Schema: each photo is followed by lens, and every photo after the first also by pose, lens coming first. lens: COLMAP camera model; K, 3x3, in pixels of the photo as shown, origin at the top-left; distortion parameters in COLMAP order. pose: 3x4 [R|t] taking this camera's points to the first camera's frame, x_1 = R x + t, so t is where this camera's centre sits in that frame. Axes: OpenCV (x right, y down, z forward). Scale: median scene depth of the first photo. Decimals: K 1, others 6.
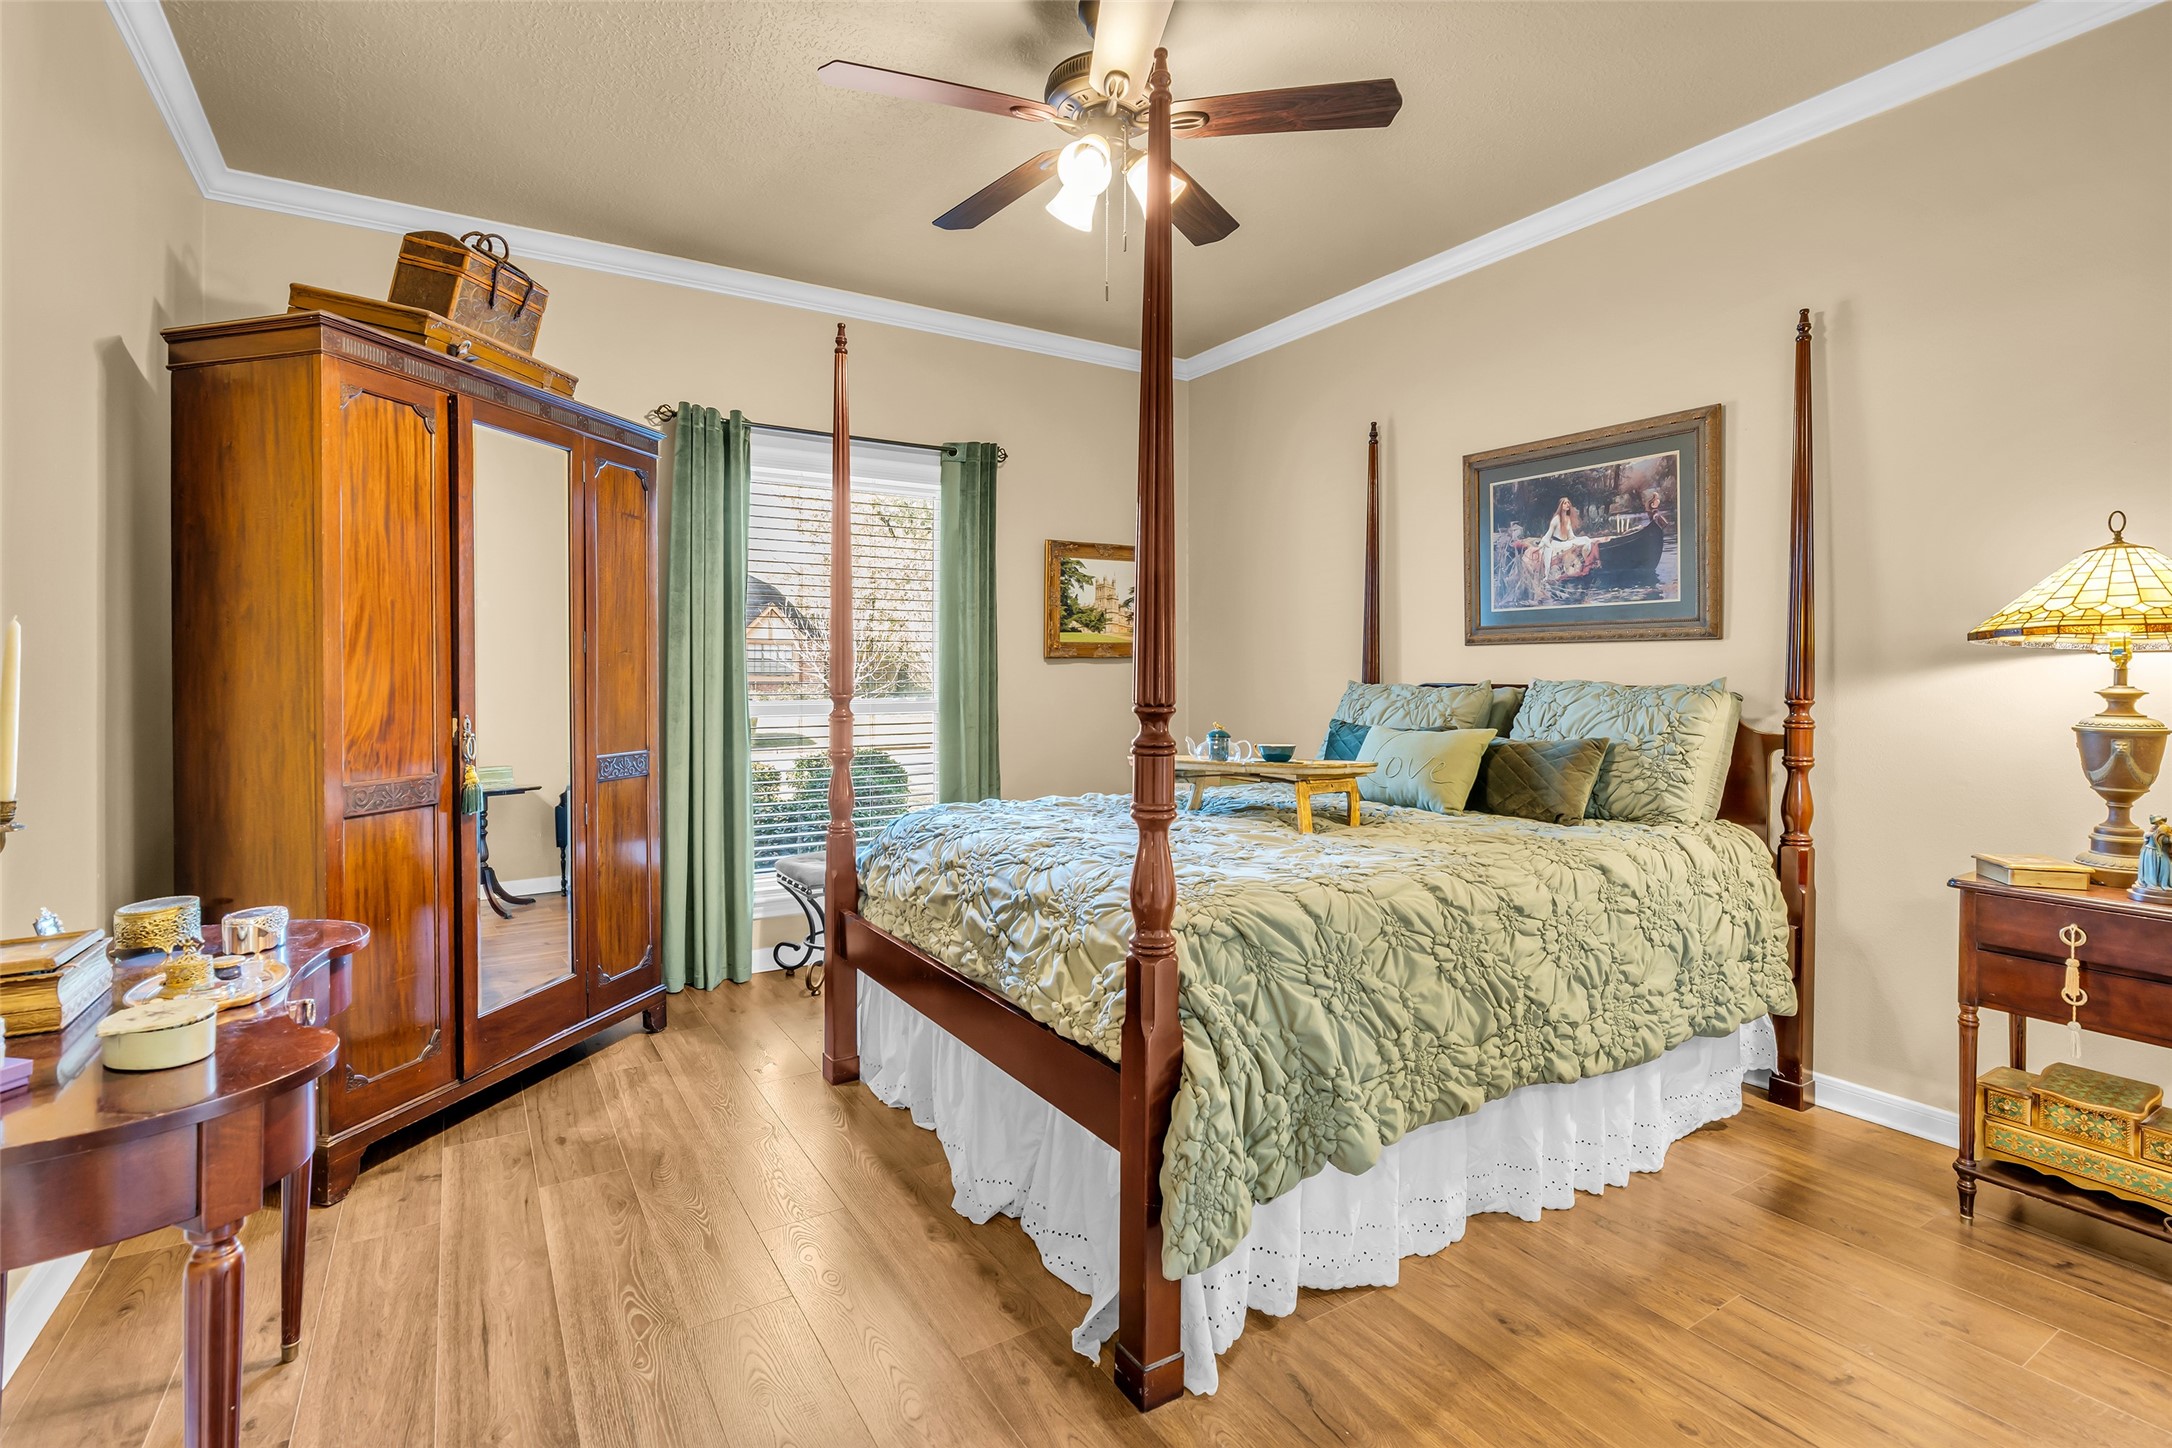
lens RADIAL K [[977.1, 0, 1095.1], [0, 977.1, 681.3], [0, 0, 1]] dist [-0.012960, 0.000047]
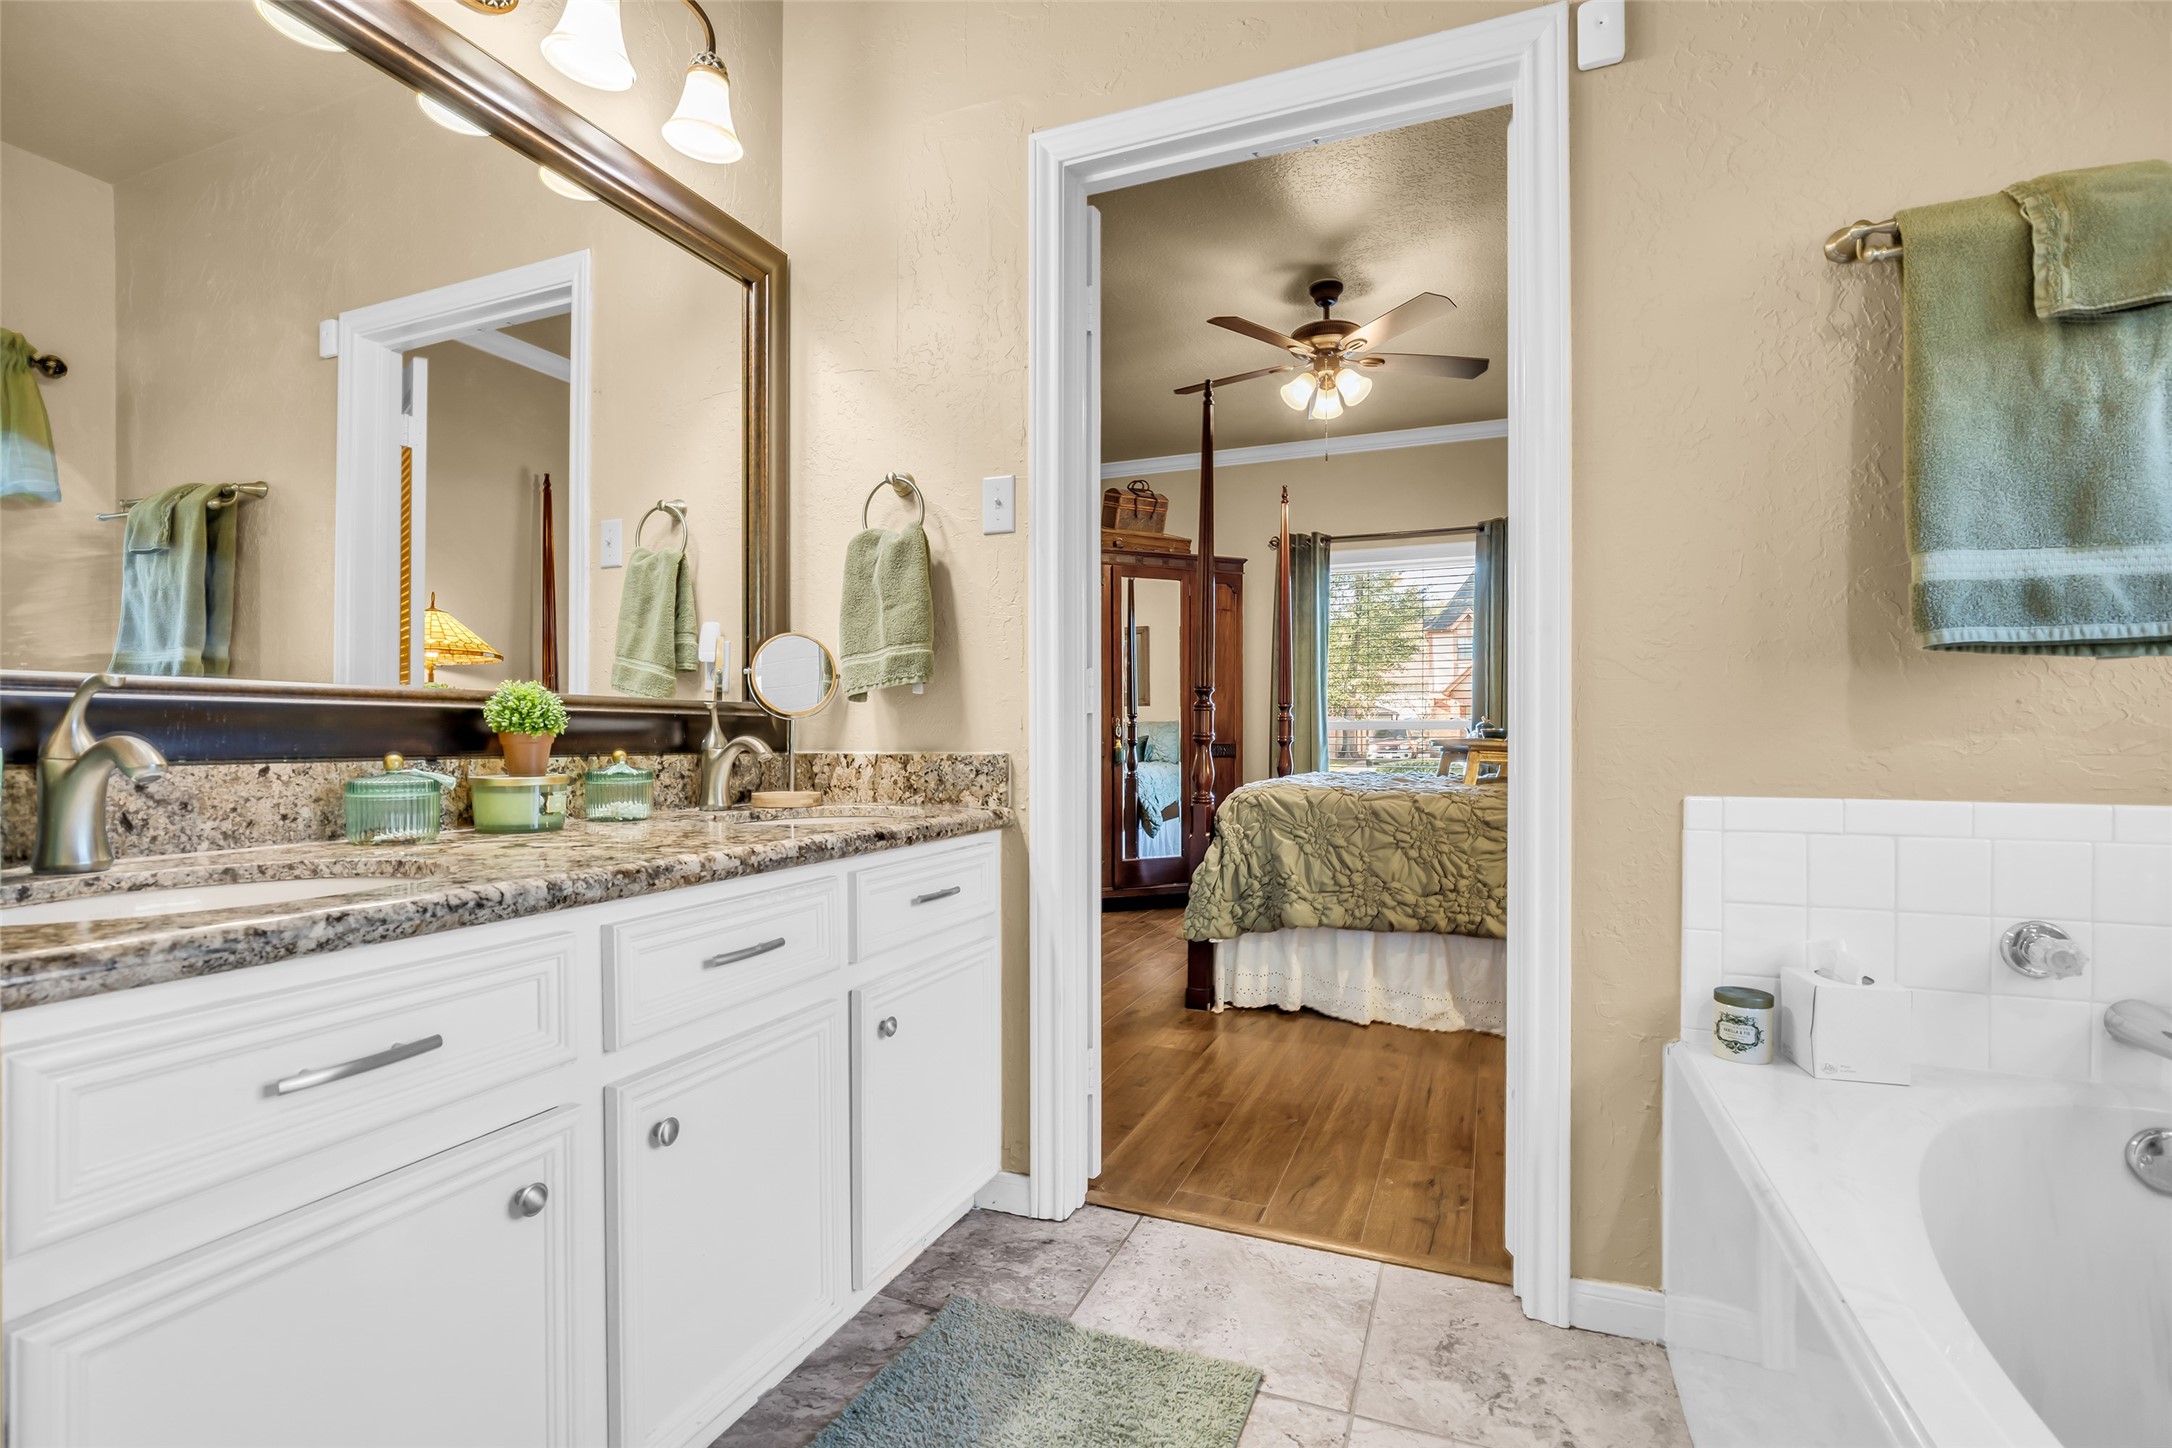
lens RADIAL K [[1013.2, 0, 1082.8], [0, 1013.2, 735.6], [0, 0, 1]] dist [-0.013571, 0.000442]
pose [[0.596566, -0.010093, -0.802501, 1.450900], [-0.007996, 0.999797, -0.018518, 0.148359], [0.802524, 0.017464, 0.596364, -0.467656]]
